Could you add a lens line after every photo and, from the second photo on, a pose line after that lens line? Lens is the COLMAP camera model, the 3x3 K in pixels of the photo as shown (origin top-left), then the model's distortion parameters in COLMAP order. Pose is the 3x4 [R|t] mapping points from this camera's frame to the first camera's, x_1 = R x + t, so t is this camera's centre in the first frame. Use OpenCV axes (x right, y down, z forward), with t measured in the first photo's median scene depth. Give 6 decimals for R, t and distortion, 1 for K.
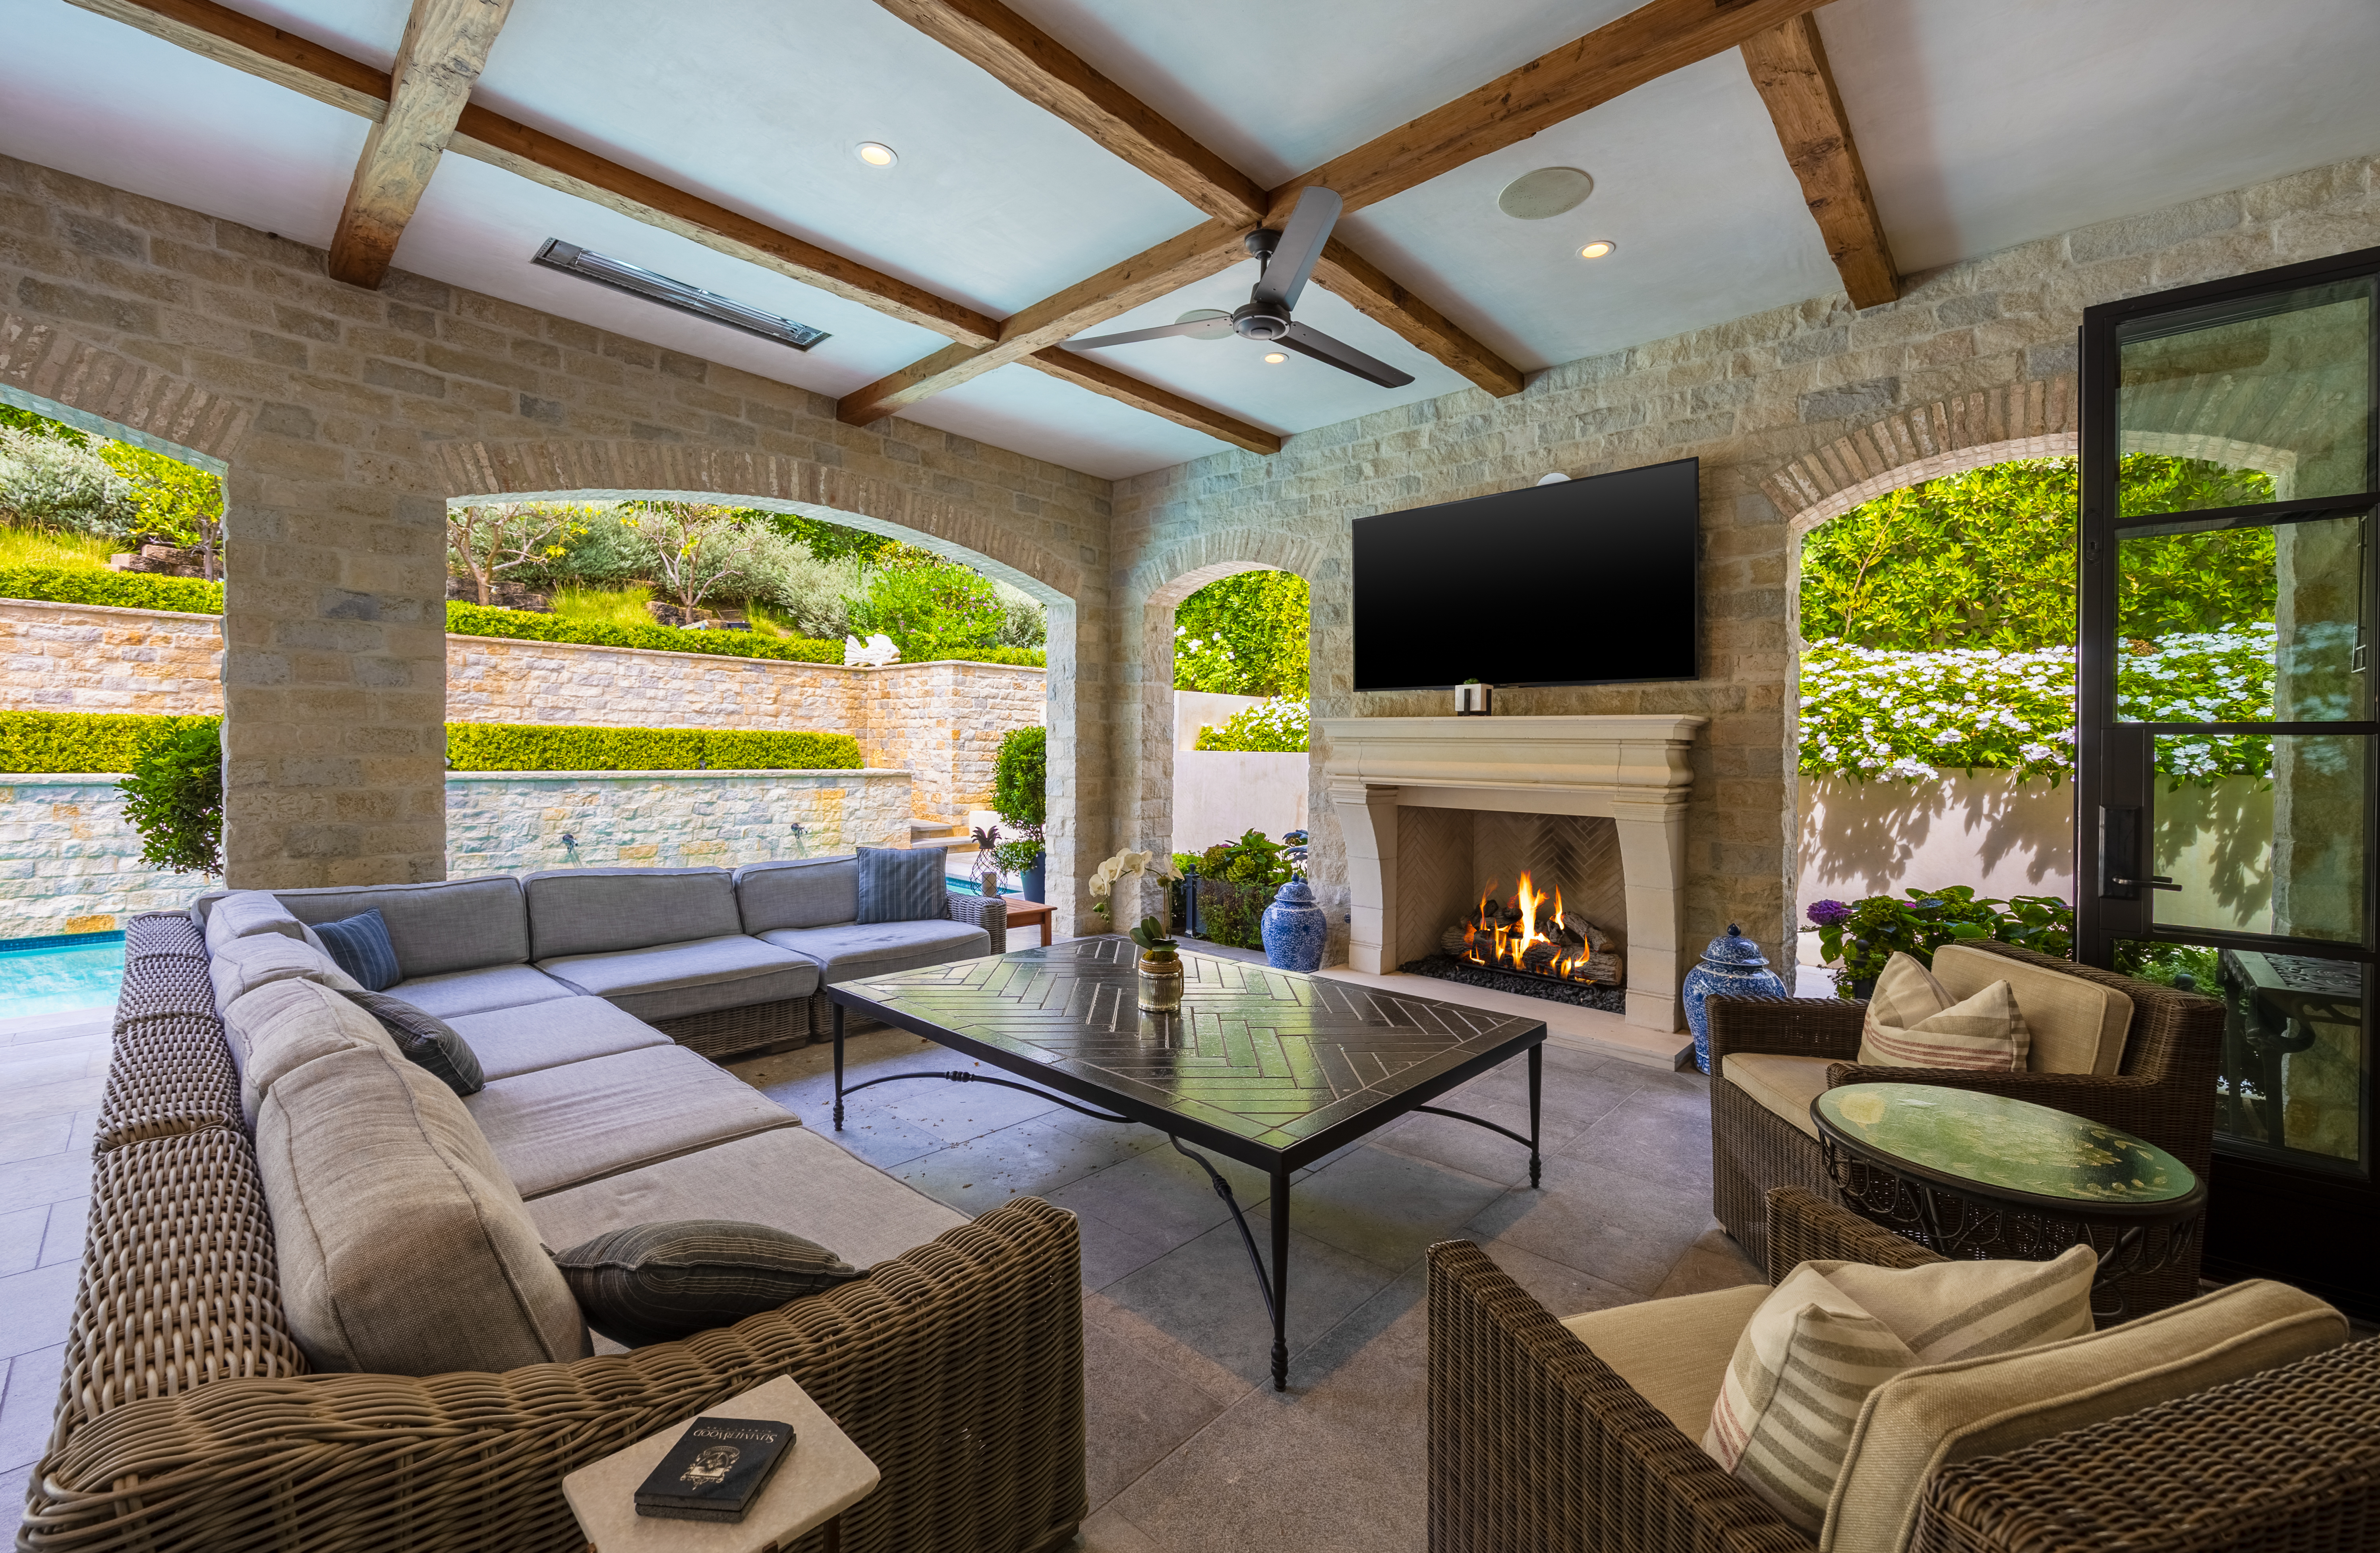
lens RADIAL K [[948.3, 0, 1185.7], [0, 948.3, 755.8], [0, 0, 1]] dist [0.000402, 0.000104]
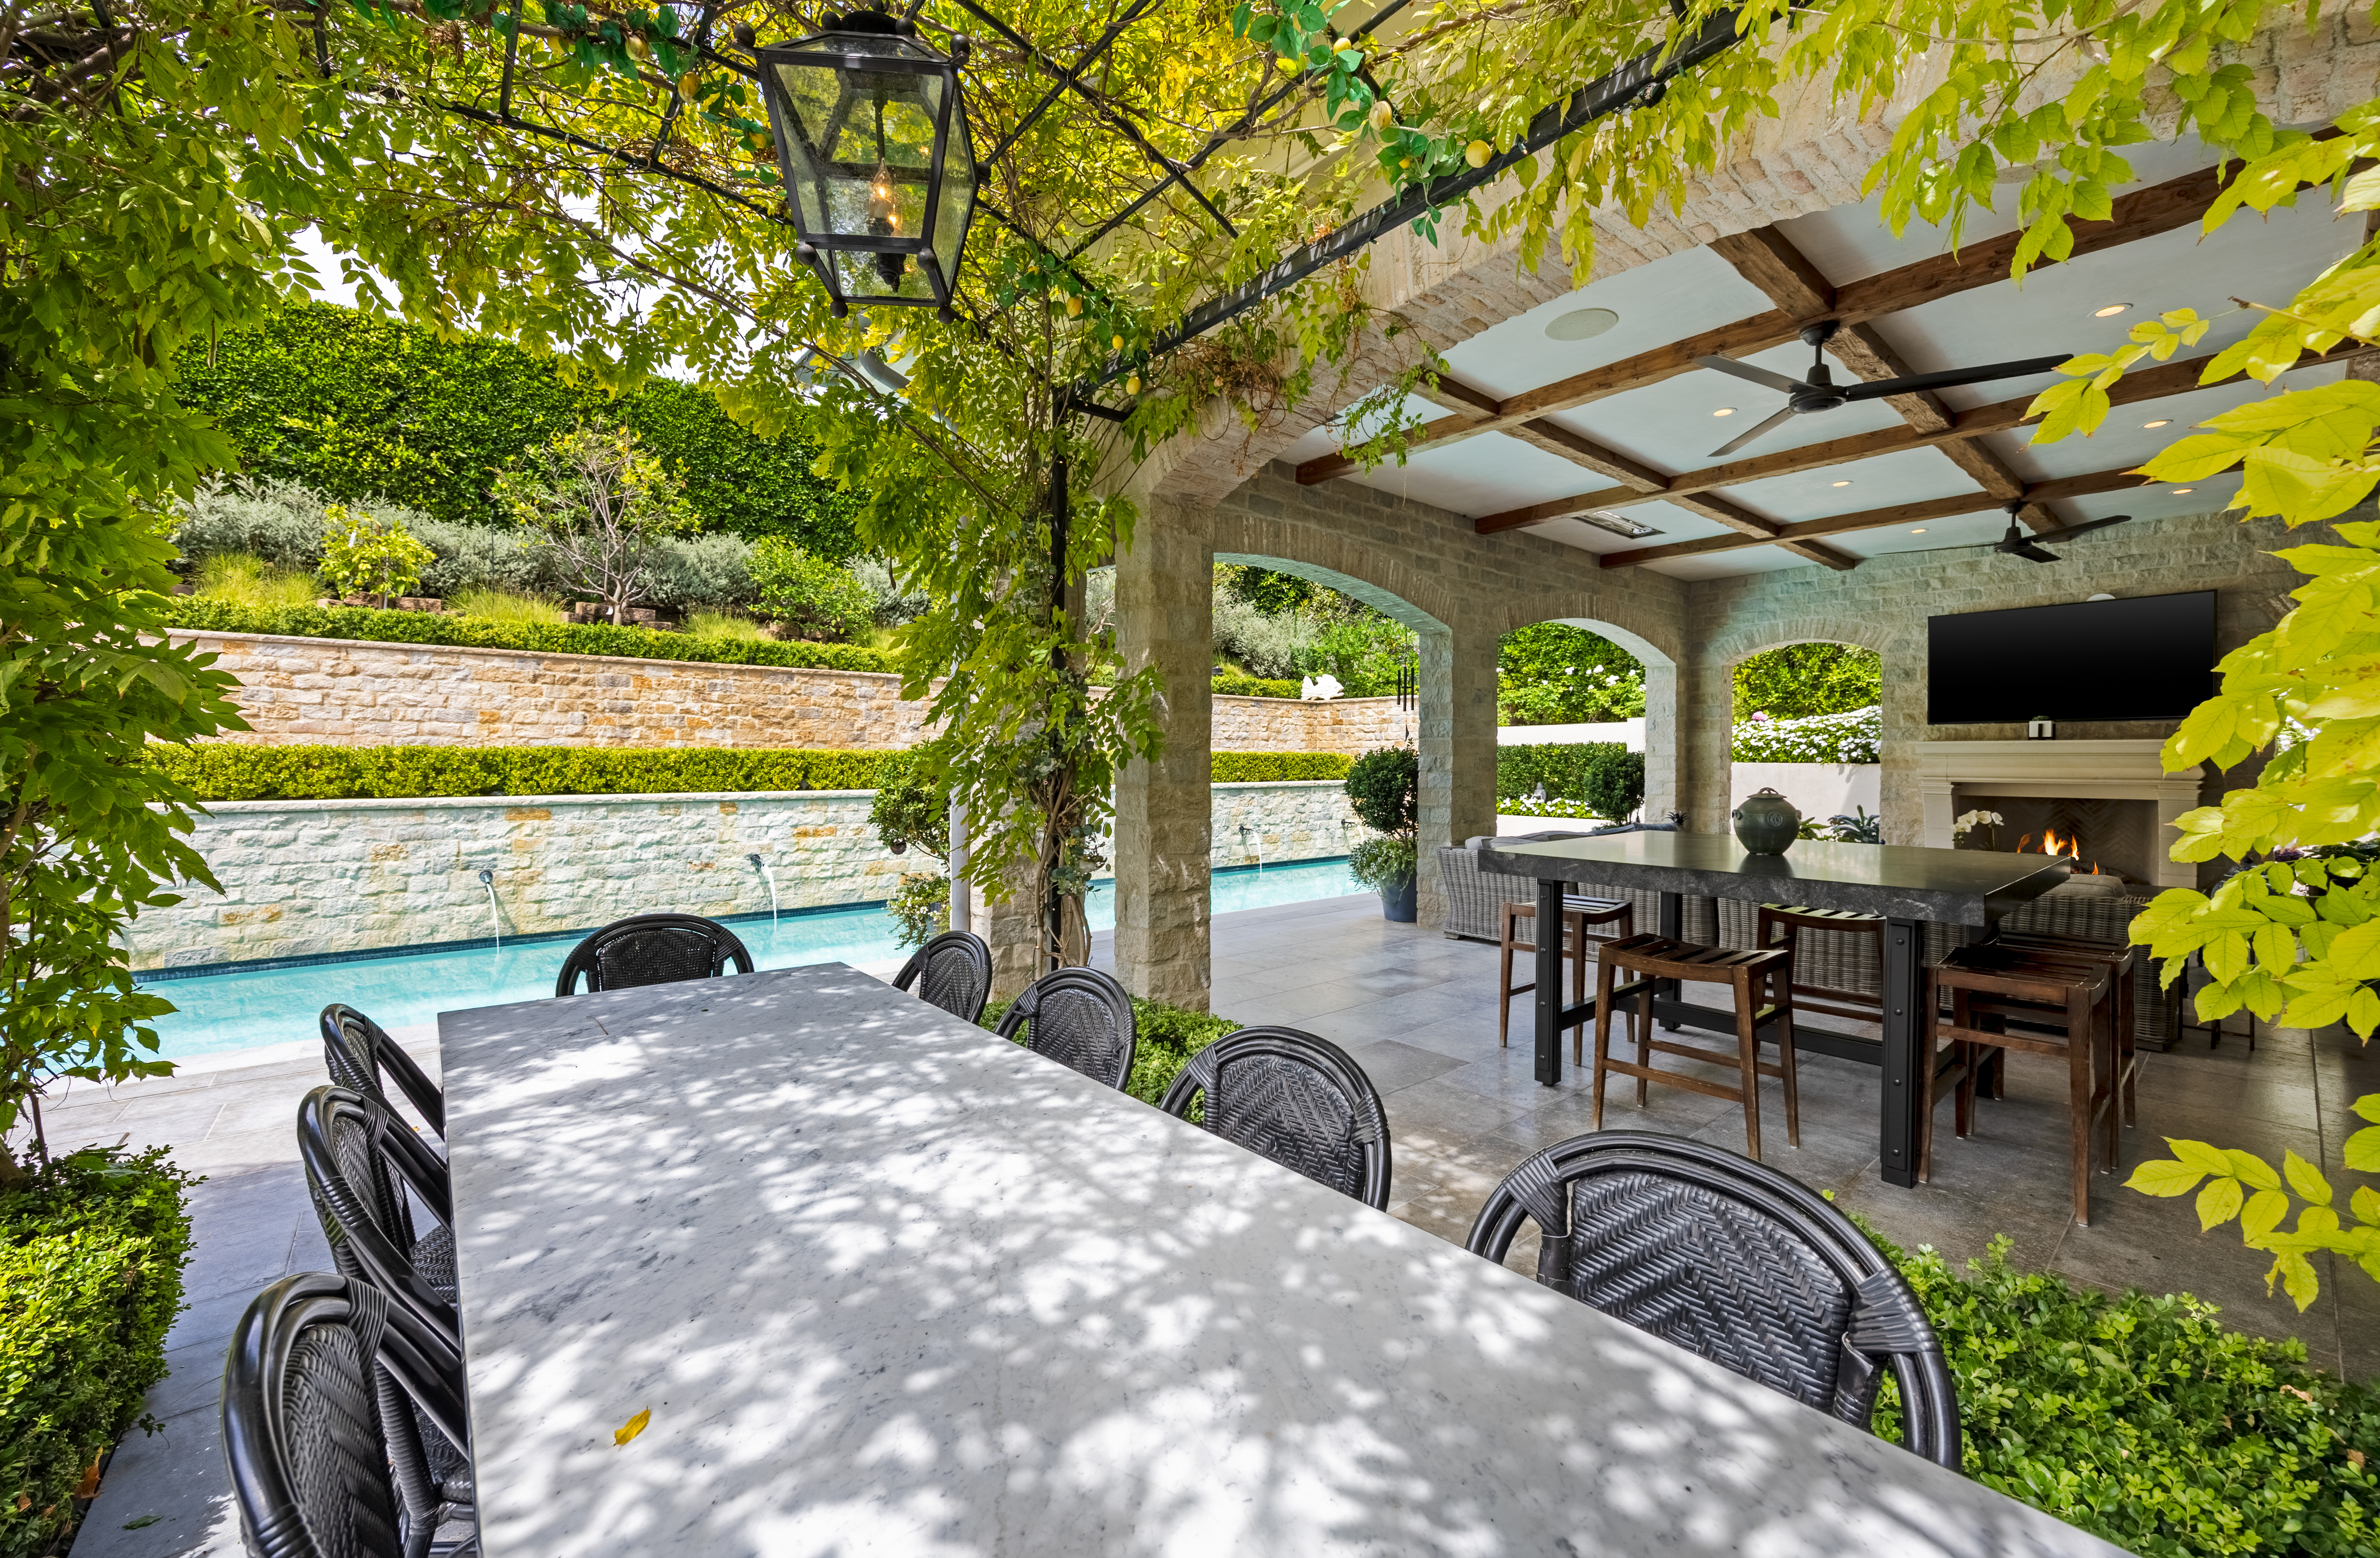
lens RADIAL K [[994.2, 0, 1133.6], [0, 994.2, 774.5], [0, 0, 1]] dist [0.001247, 0.000199]
pose [[0.994037, -0.012159, -0.108359, -1.026915], [0.012923, 0.999896, 0.006351, -0.012247], [0.108270, -0.007714, 0.994092, -0.853109]]
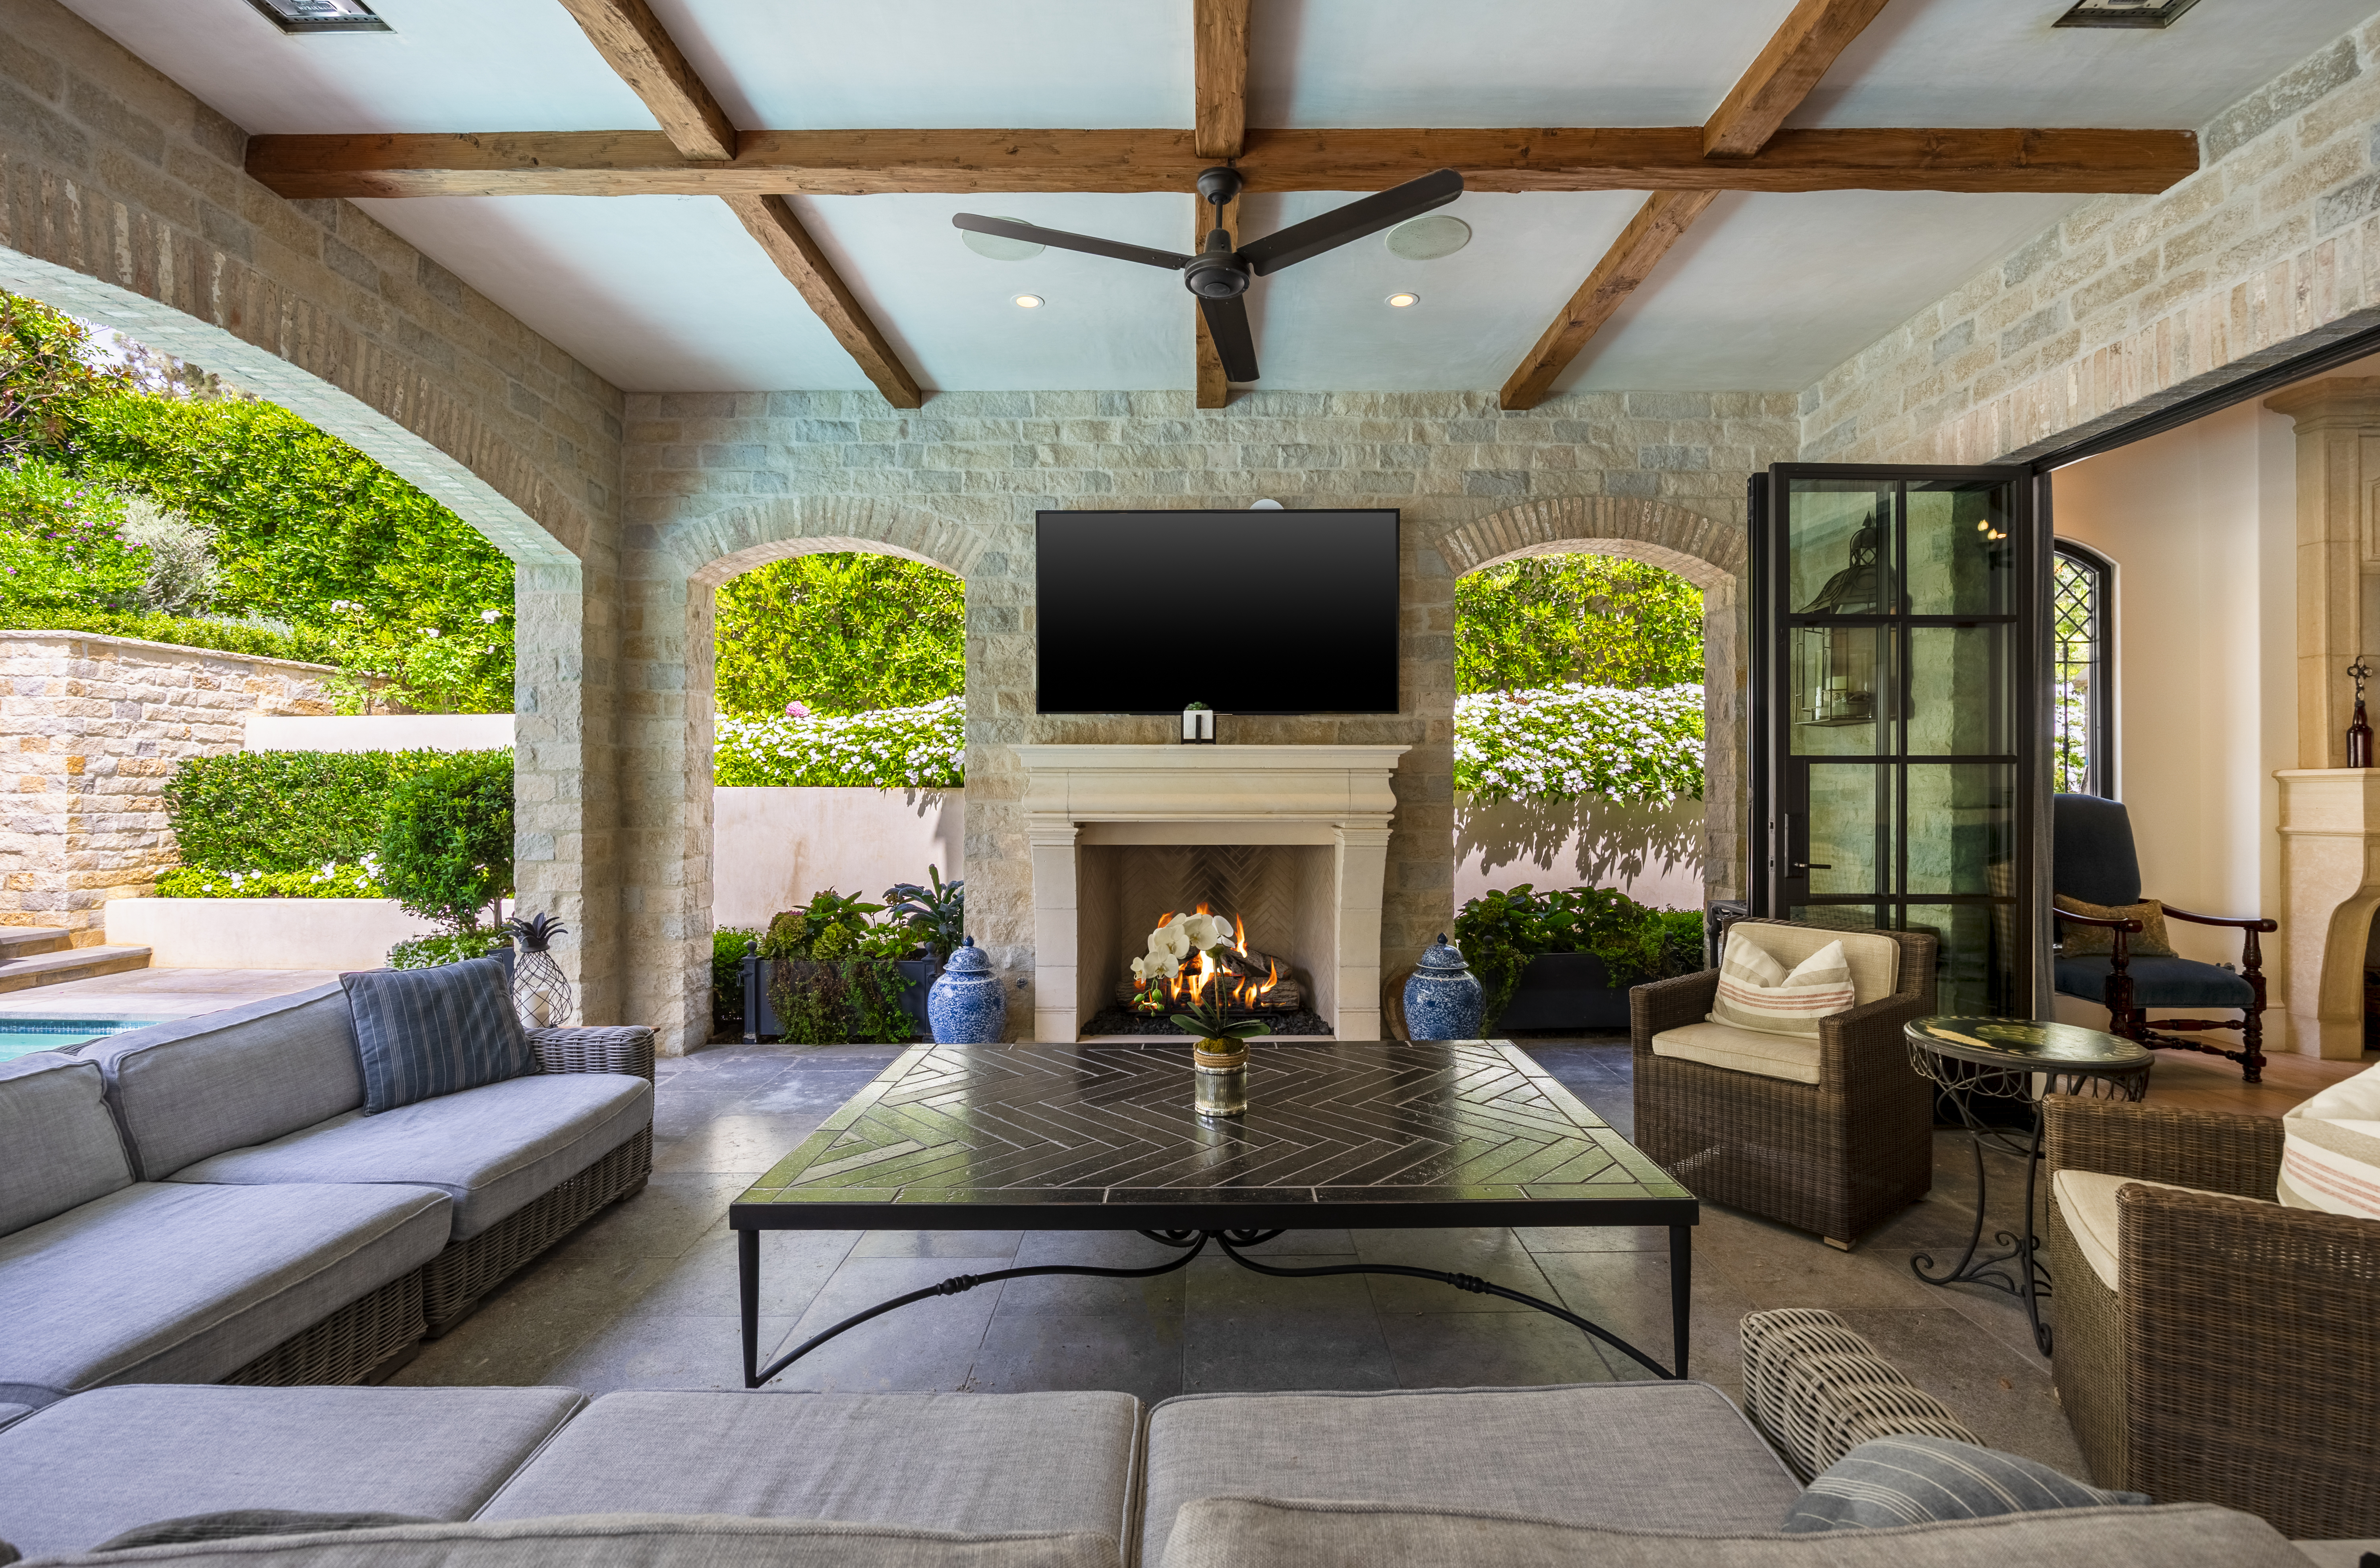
lens RADIAL K [[1072.4, 0, 1189.3], [0, 1072.4, 779.8], [0, 0, 1]] dist [-0.013952, 0.000944]
pose [[0.734399, -0.011994, 0.678612, -0.396103], [0.016486, 0.999864, -0.000169, -0.006526], [-0.678518, 0.011312, 0.734497, 0.219221]]
